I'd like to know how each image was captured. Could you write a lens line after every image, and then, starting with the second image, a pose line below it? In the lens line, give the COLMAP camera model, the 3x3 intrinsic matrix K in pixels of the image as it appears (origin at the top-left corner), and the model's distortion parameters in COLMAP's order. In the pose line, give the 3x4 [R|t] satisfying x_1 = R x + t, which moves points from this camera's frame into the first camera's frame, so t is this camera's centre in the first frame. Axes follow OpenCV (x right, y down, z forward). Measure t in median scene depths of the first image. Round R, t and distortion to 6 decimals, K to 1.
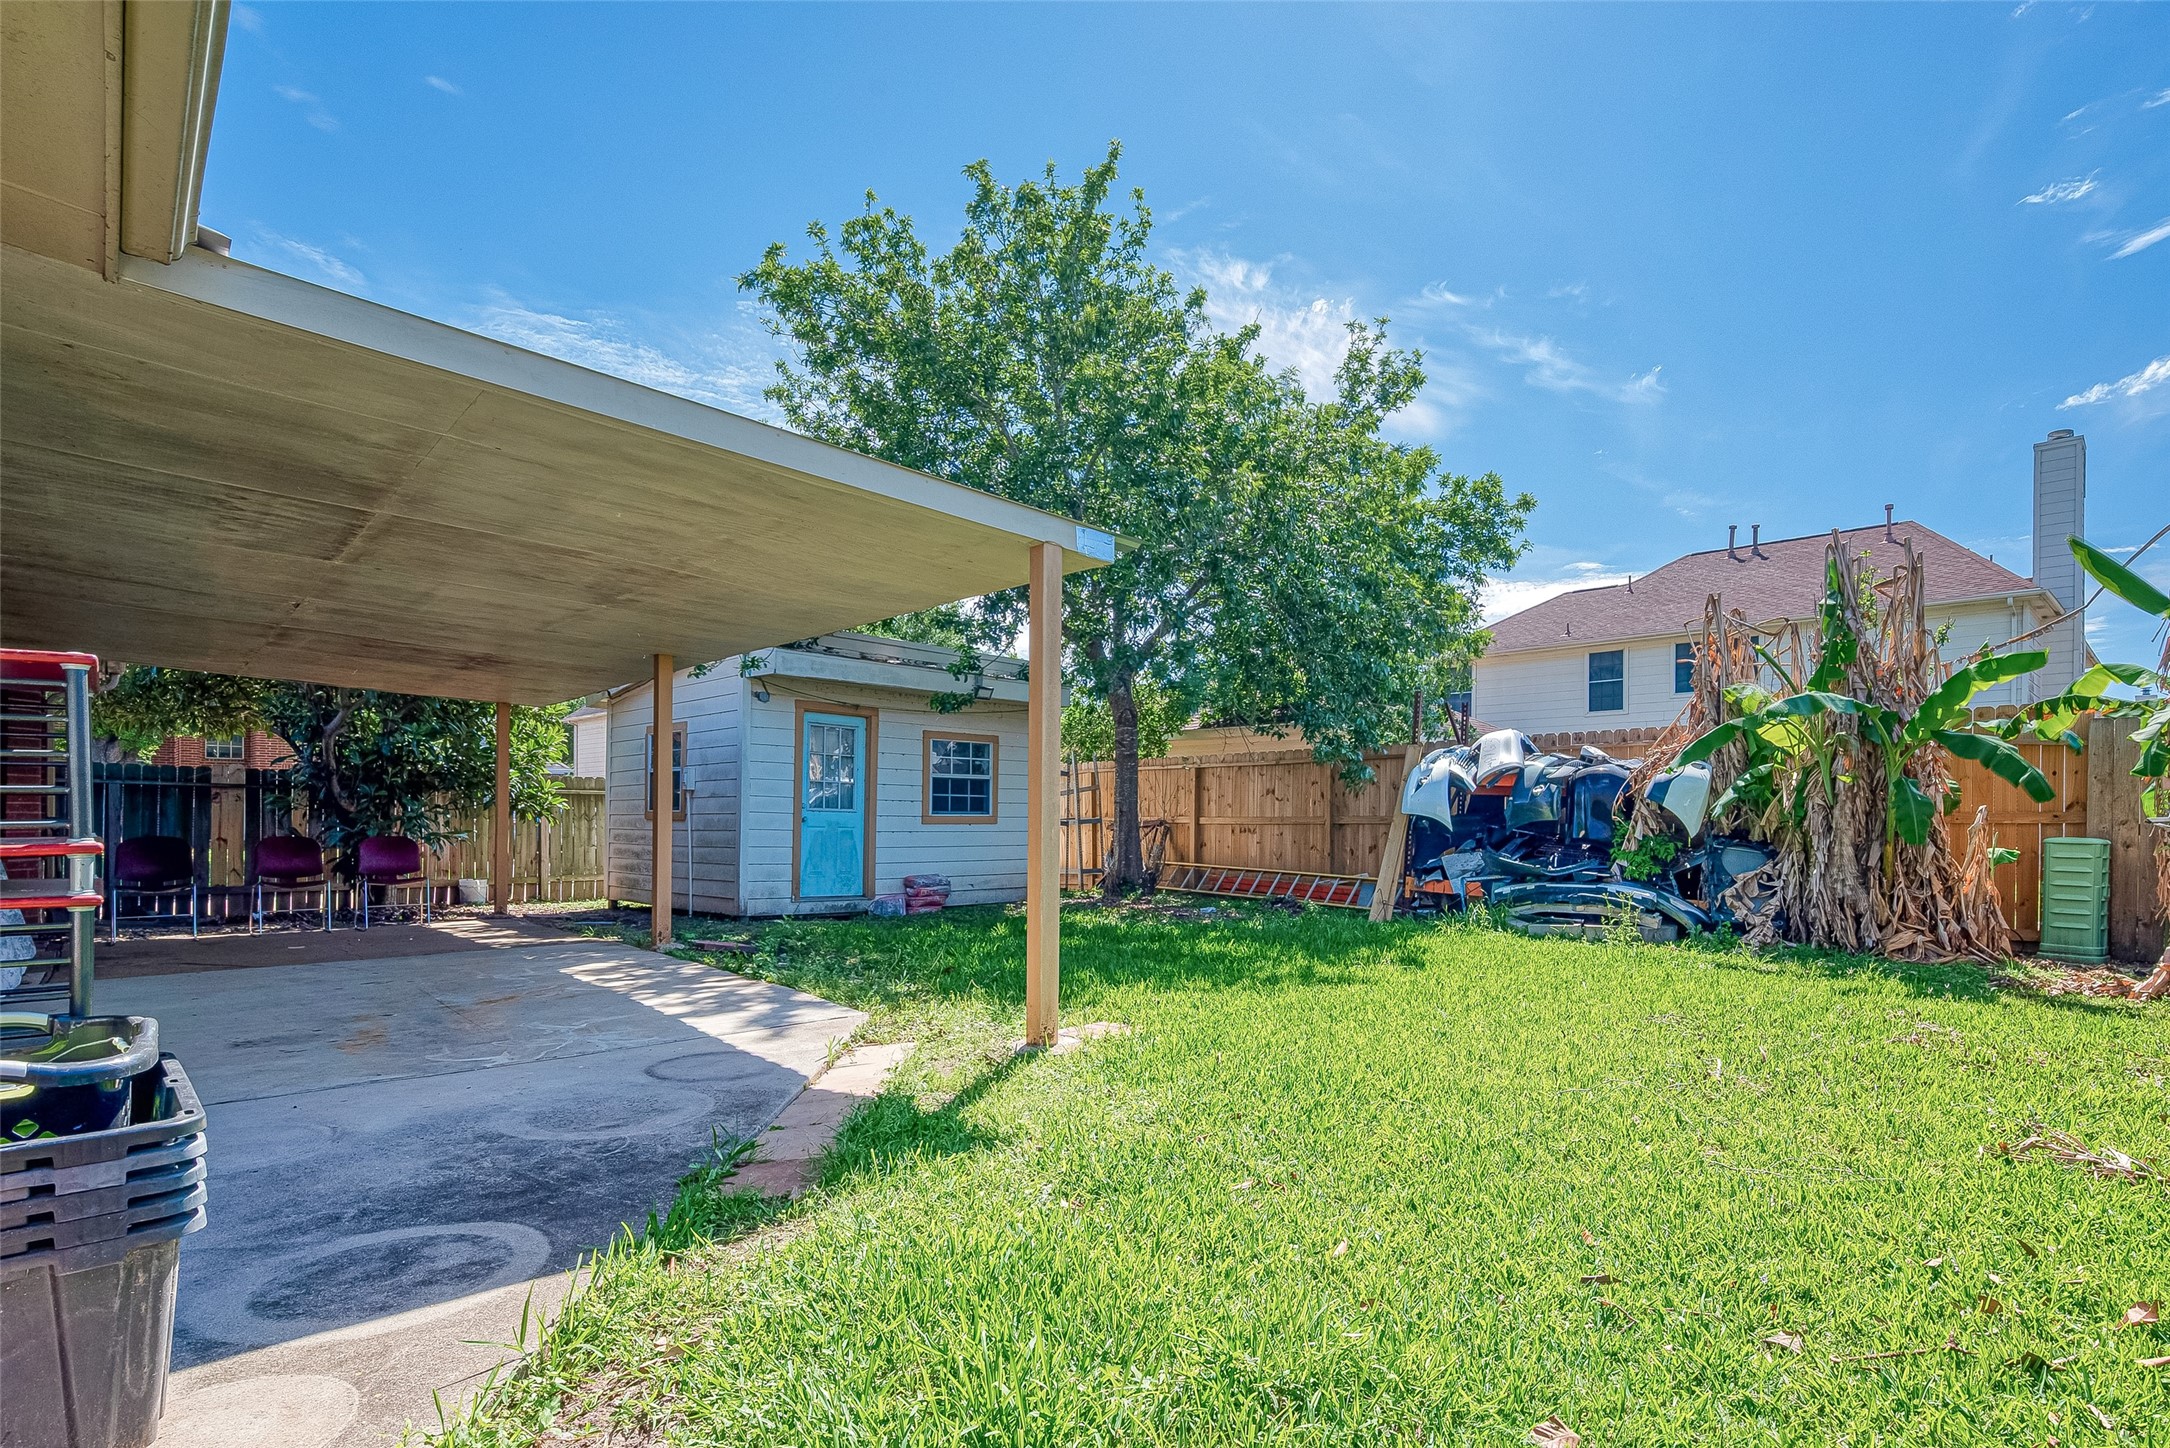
lens RADIAL K [[1066.2, 0, 1188.8], [0, 1066.2, 828.9], [0, 0, 1]] dist [-0.011699, -0.000047]
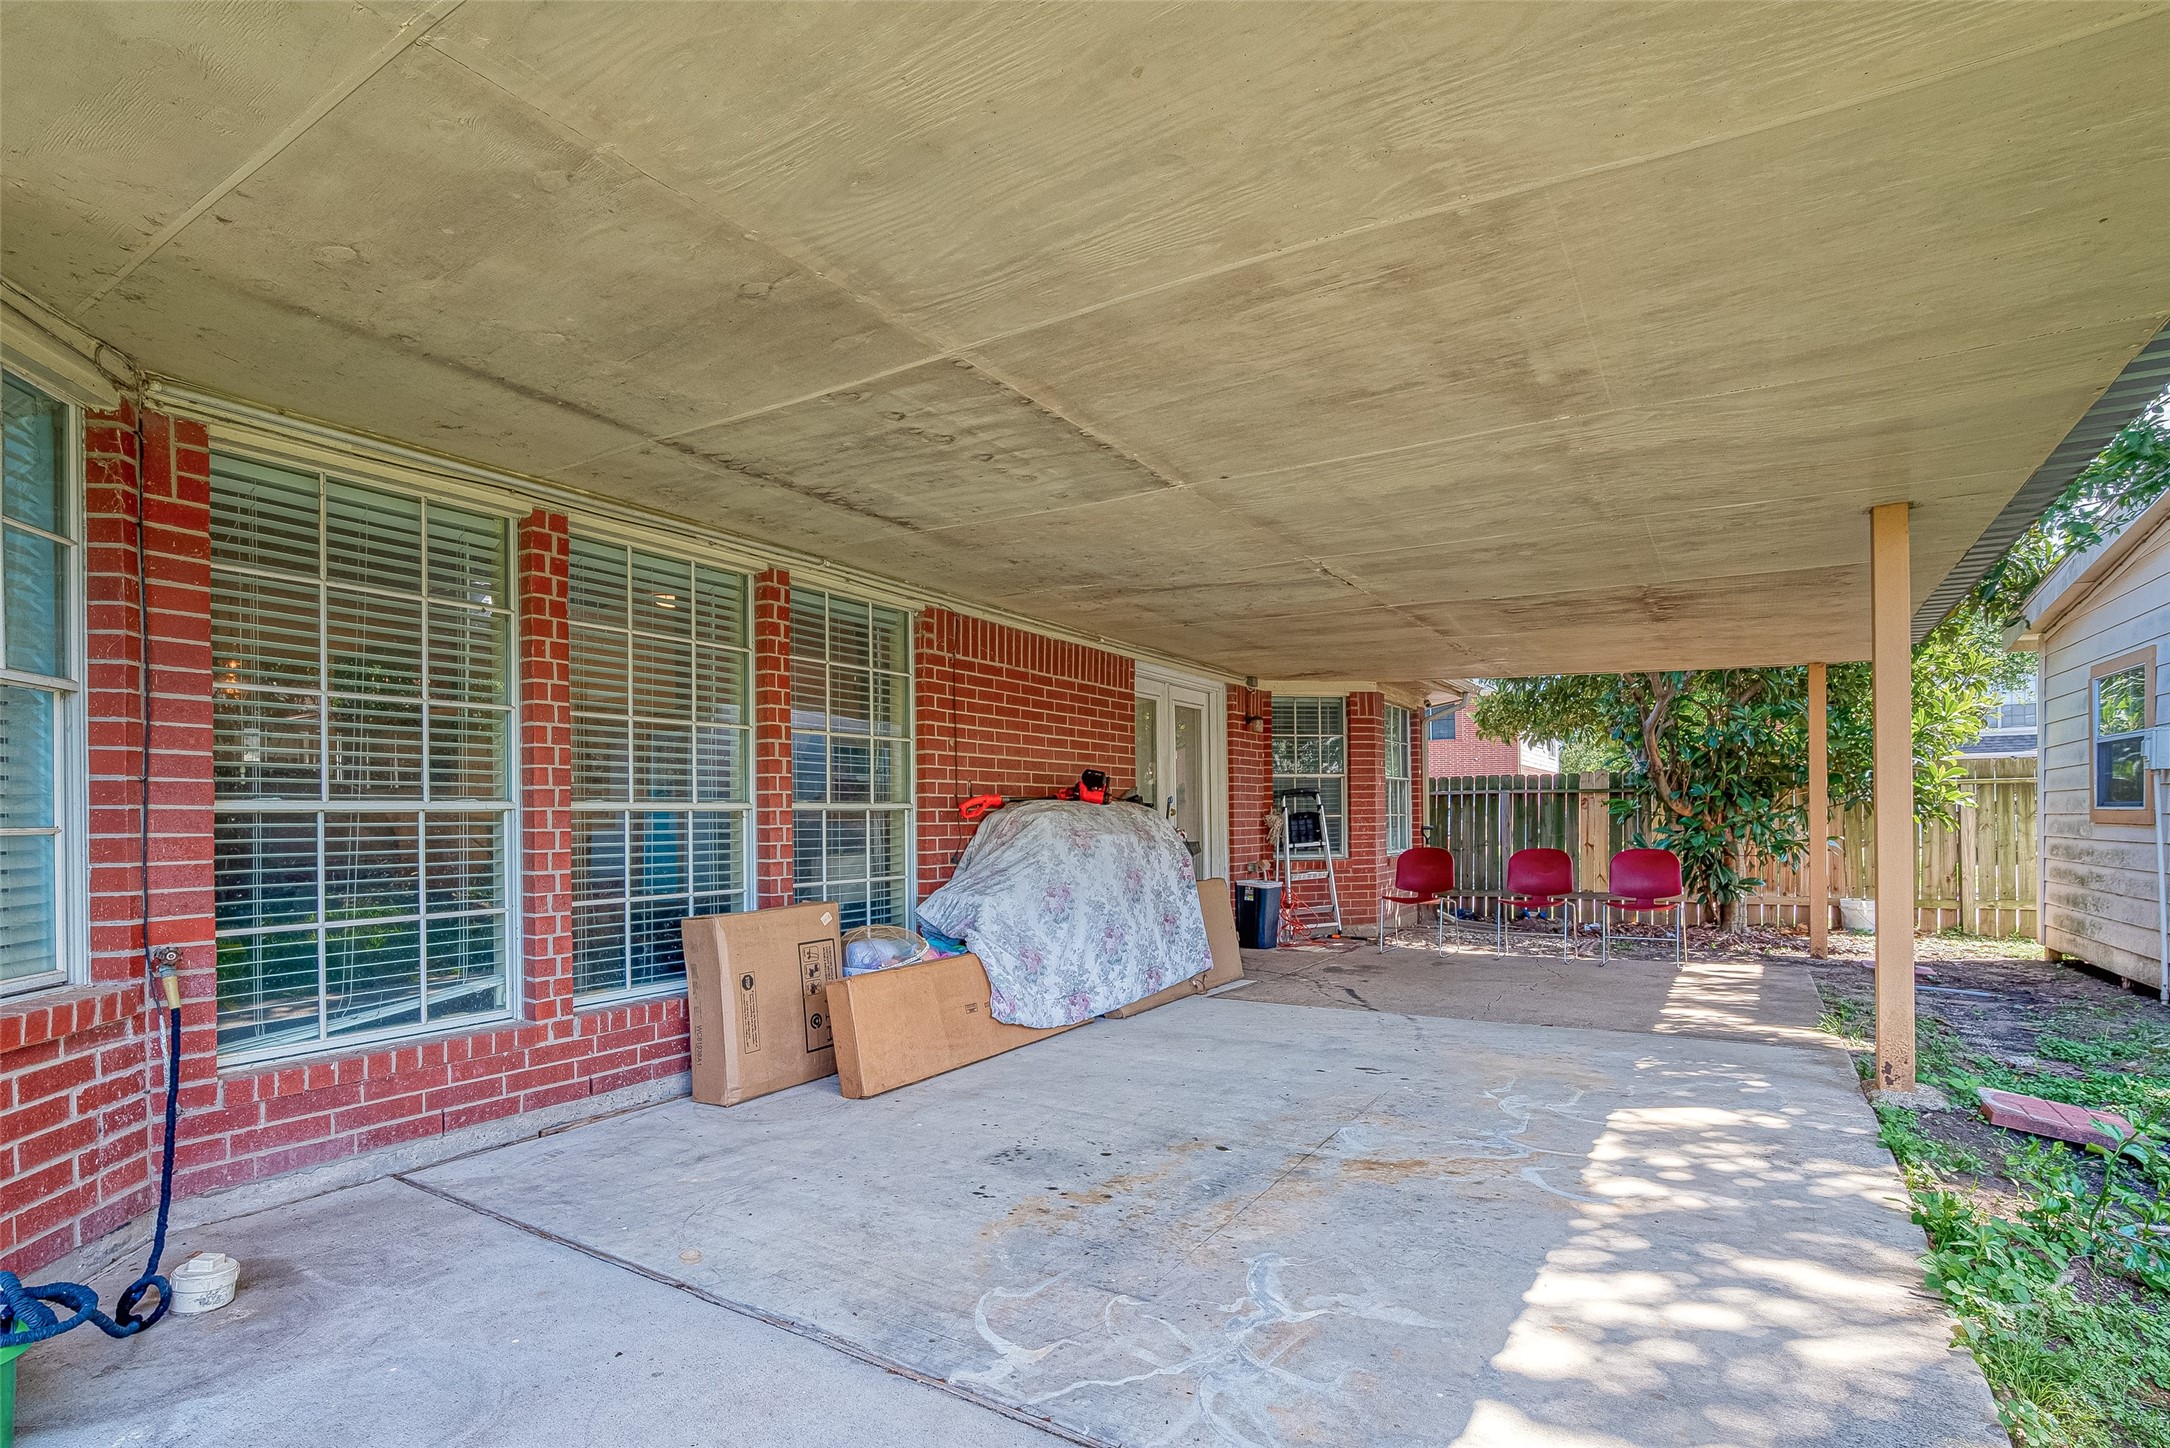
lens RADIAL K [[1016.9, 0, 1092.3], [0, 1016.9, 823.1], [0, 0, 1]] dist [-0.002213, -0.000586]
pose [[0.201474, -0.003857, -0.979486, -0.068908], [0.006085, 0.999978, -0.002686, -0.010802], [0.979475, -0.005419, 0.201493, 0.348399]]
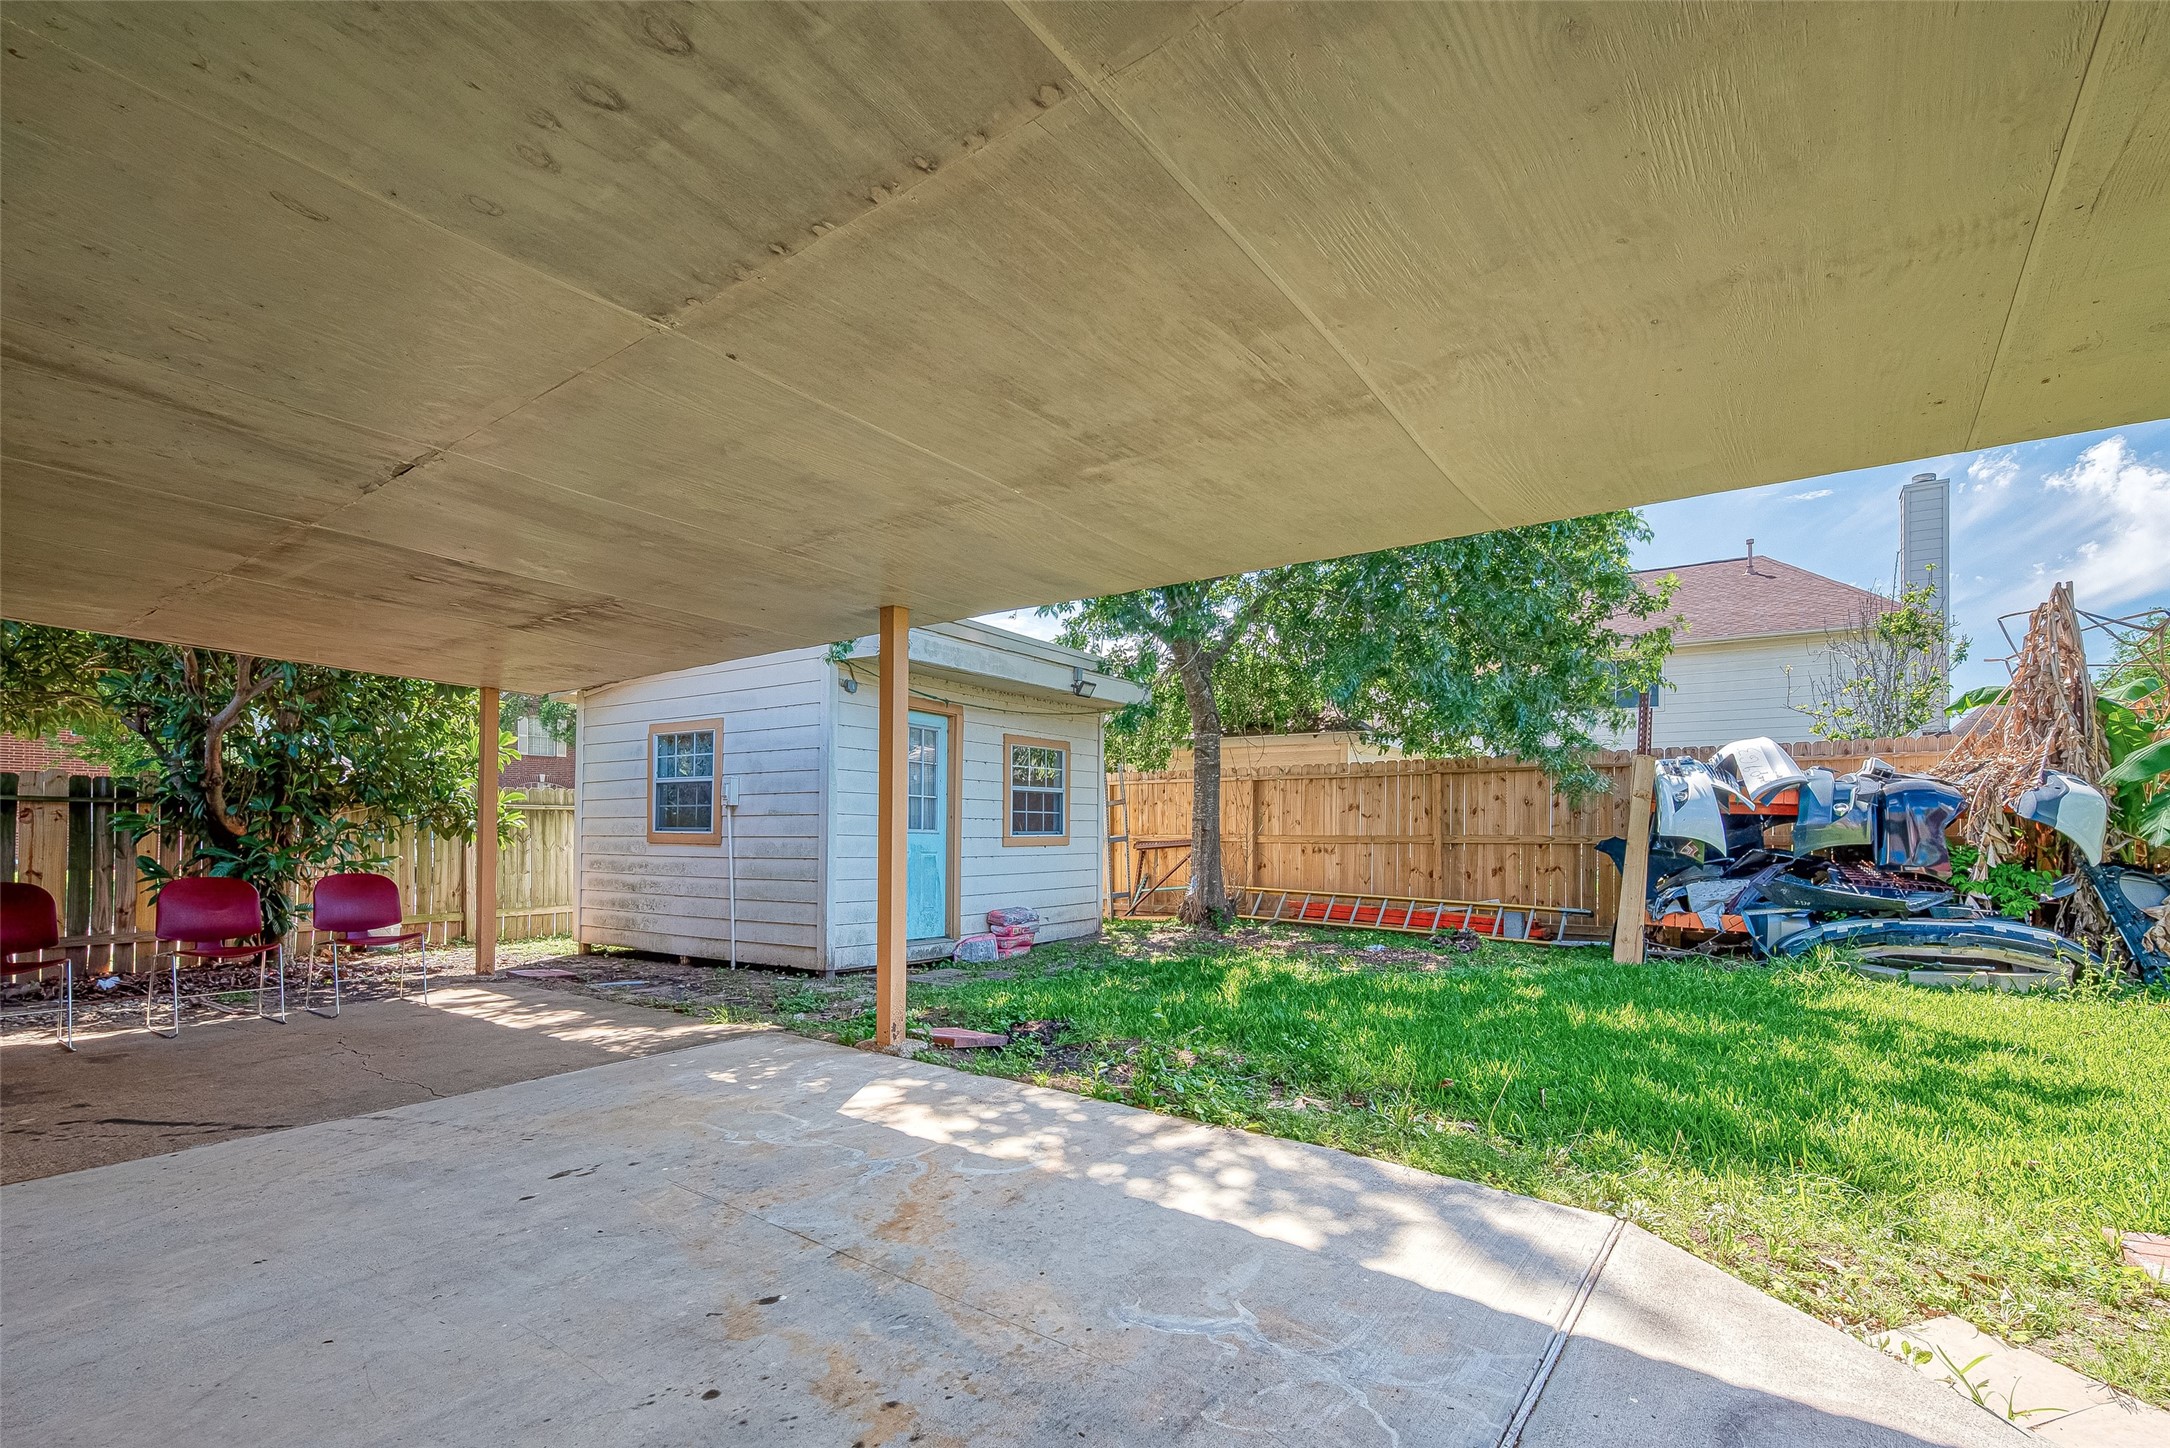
lens RADIAL K [[988.0, 0, 1092.0], [0, 988.0, 831.2], [0, 0, 1]] dist [-0.001566, -0.000723]
pose [[0.990738, -0.002931, 0.135757, -0.295269], [0.003753, 0.999976, -0.005799, -0.012400], [-0.135736, 0.006255, 0.990725, 0.239152]]
